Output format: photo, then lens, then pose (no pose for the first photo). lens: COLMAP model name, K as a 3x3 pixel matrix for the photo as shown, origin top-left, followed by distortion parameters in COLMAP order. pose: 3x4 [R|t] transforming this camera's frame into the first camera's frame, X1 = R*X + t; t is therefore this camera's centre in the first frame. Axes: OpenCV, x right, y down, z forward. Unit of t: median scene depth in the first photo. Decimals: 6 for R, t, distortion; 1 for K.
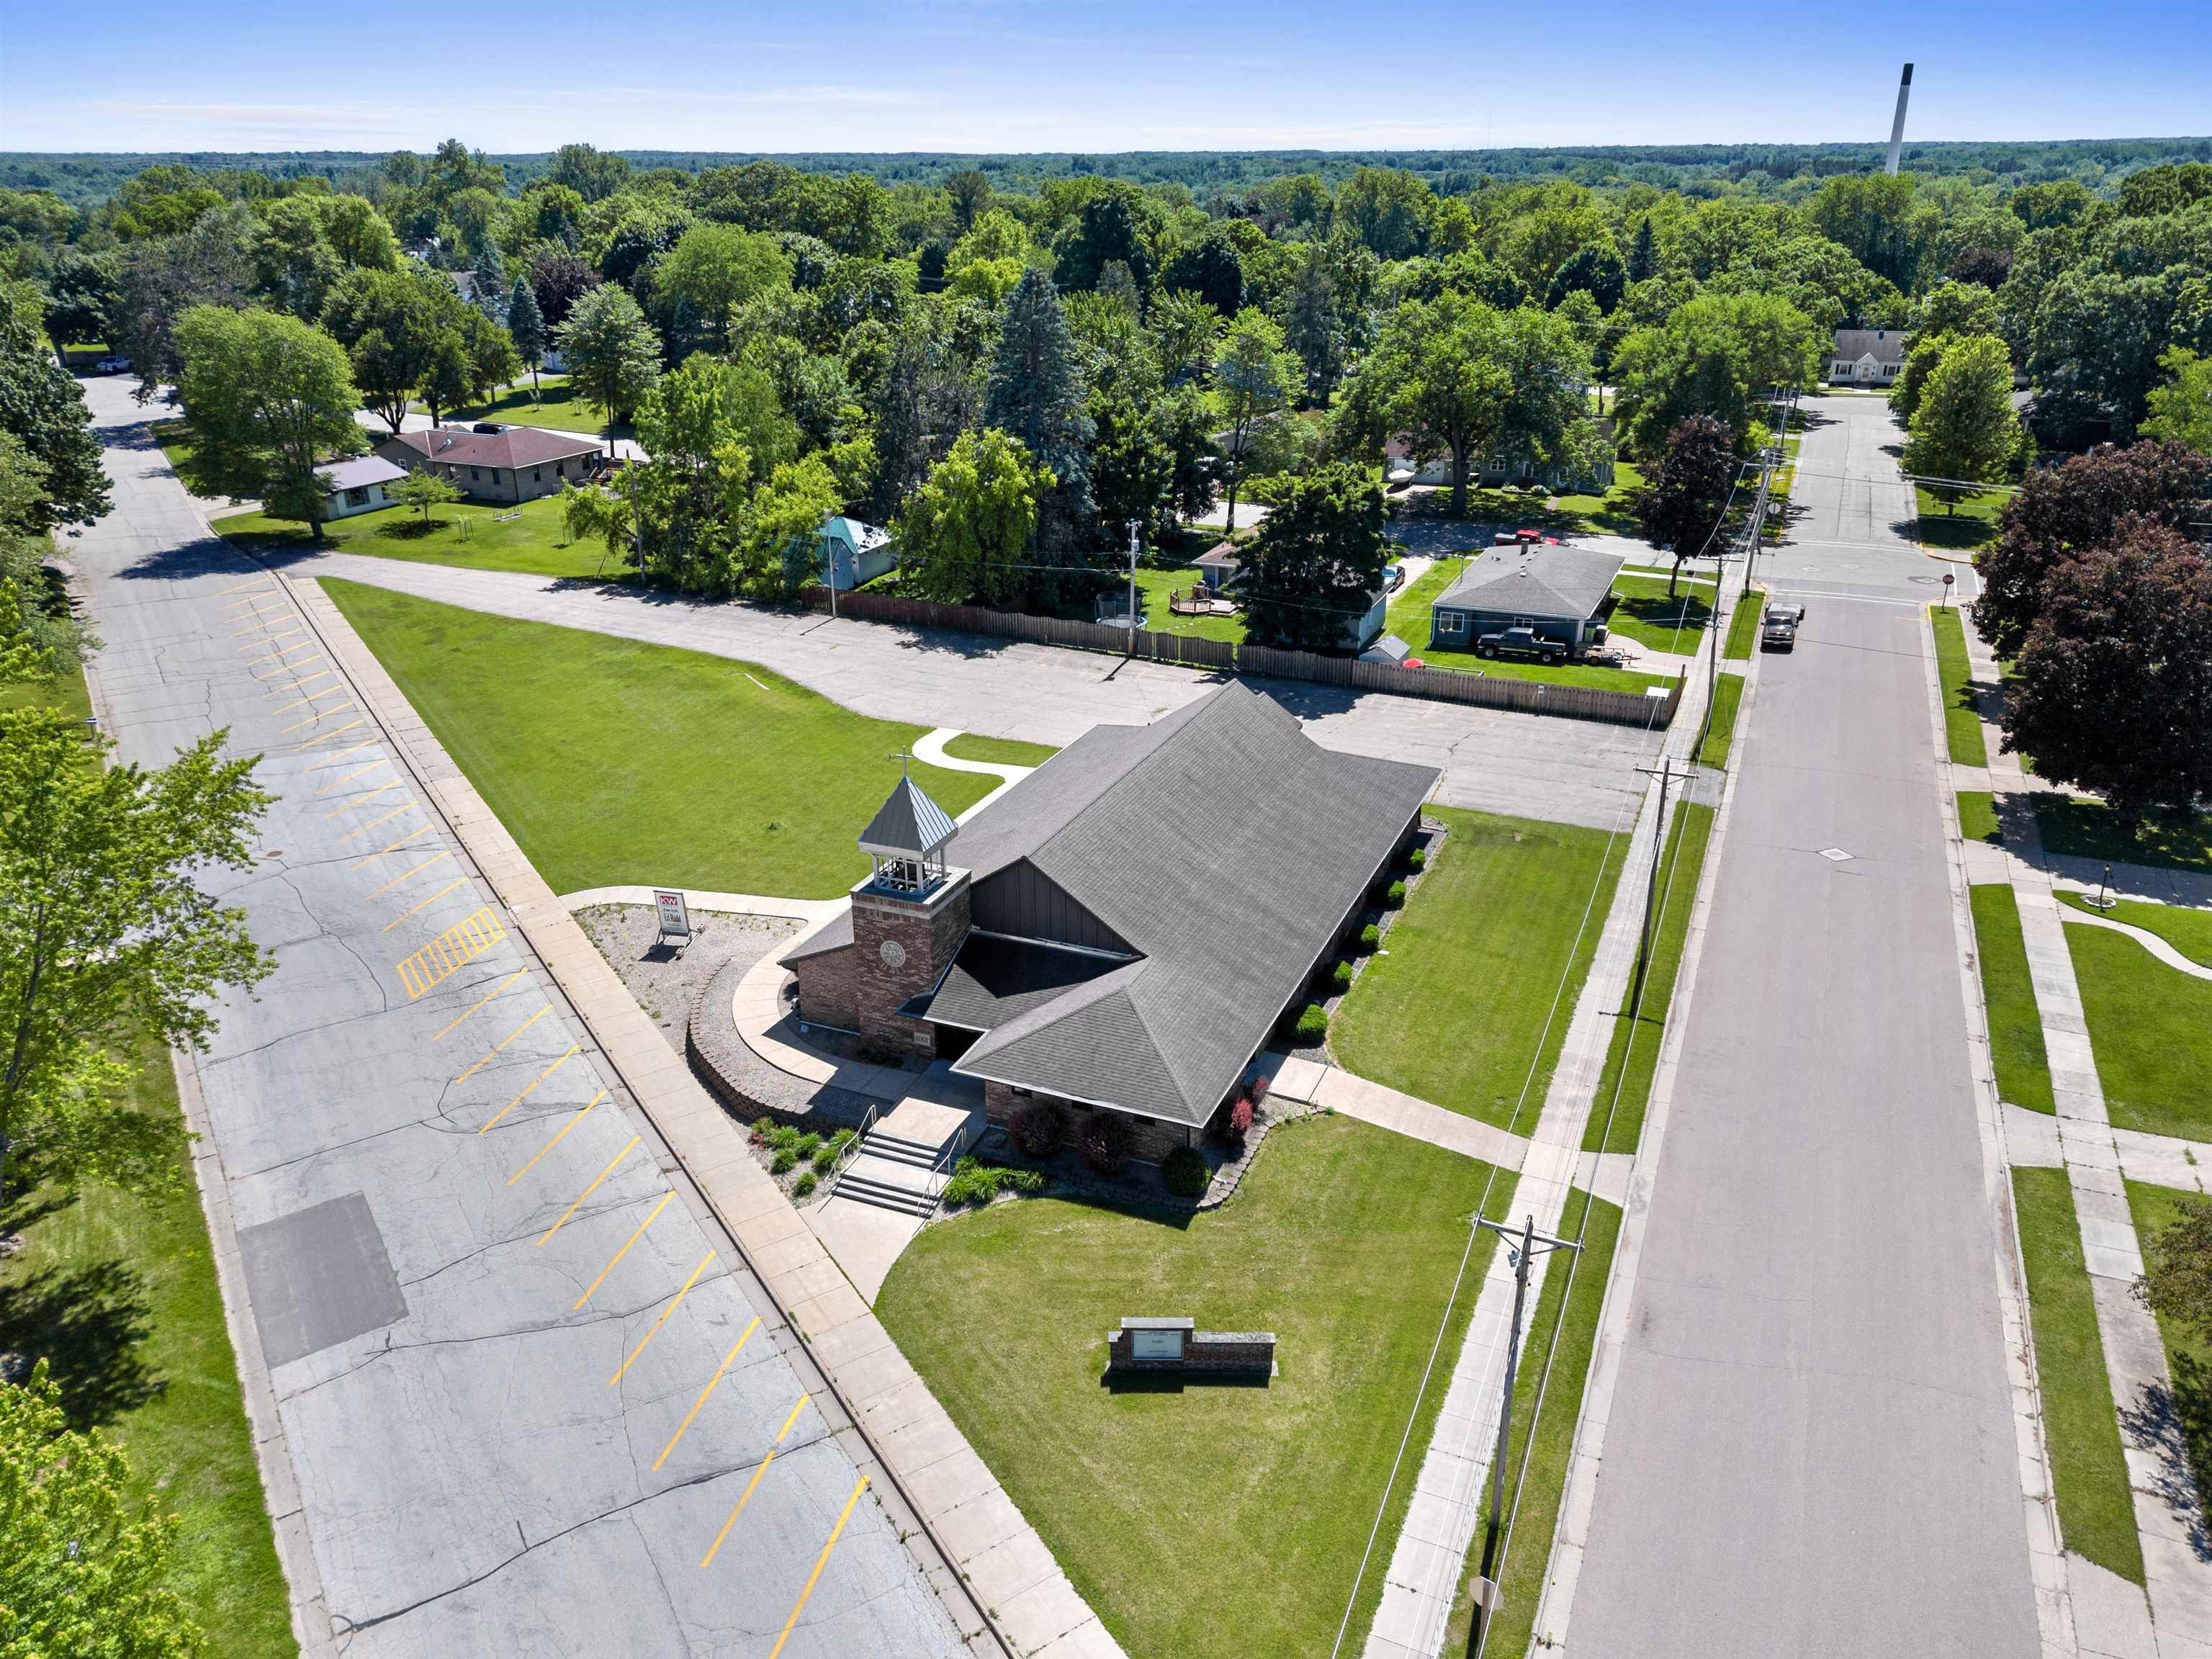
lens RADIAL K [[1629.8, 0, 1106.0], [0, 1629.8, 829.5], [0, 0, 1]] dist [0.073052, -0.059231]
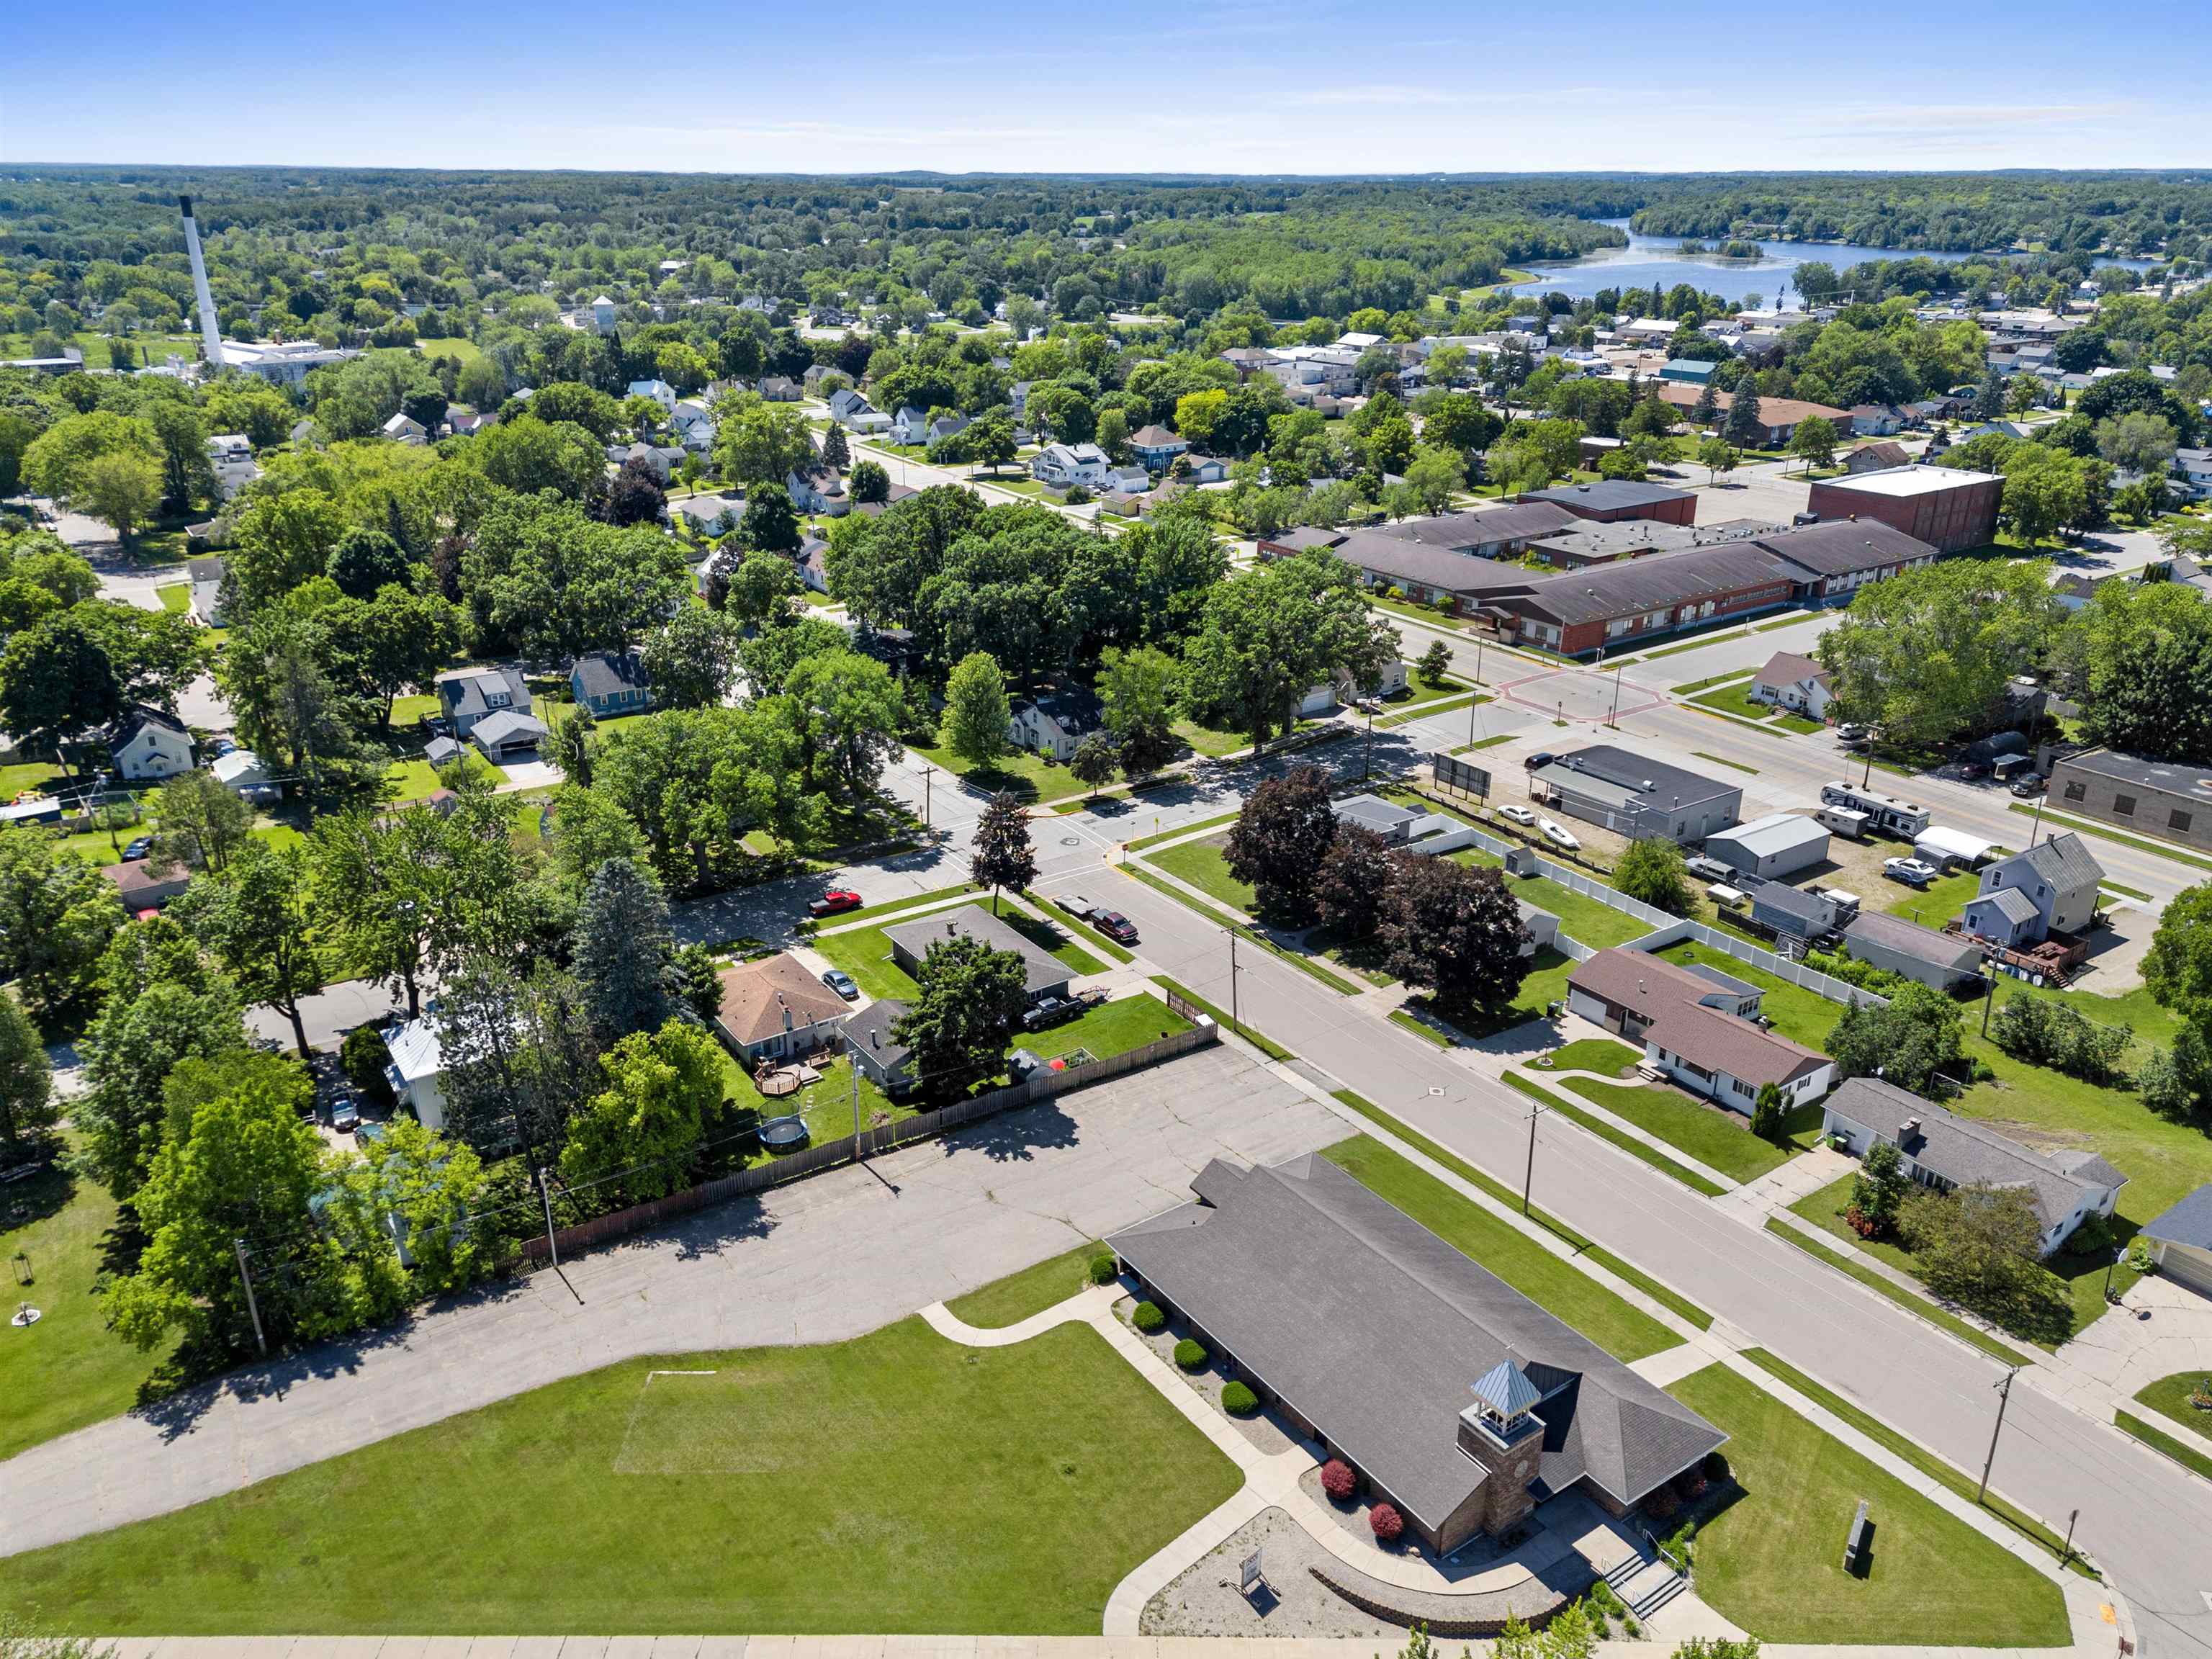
lens RADIAL K [[1629.8, 0, 1106.0], [0, 1629.8, 829.5], [0, 0, 1]] dist [0.073052, -0.059231]
pose [[0.529394, -0.311883, 0.788969, -0.985549], [0.319306, 0.934841, 0.155294, -0.608110], [-0.785994, 0.169711, 0.594485, 0.218769]]
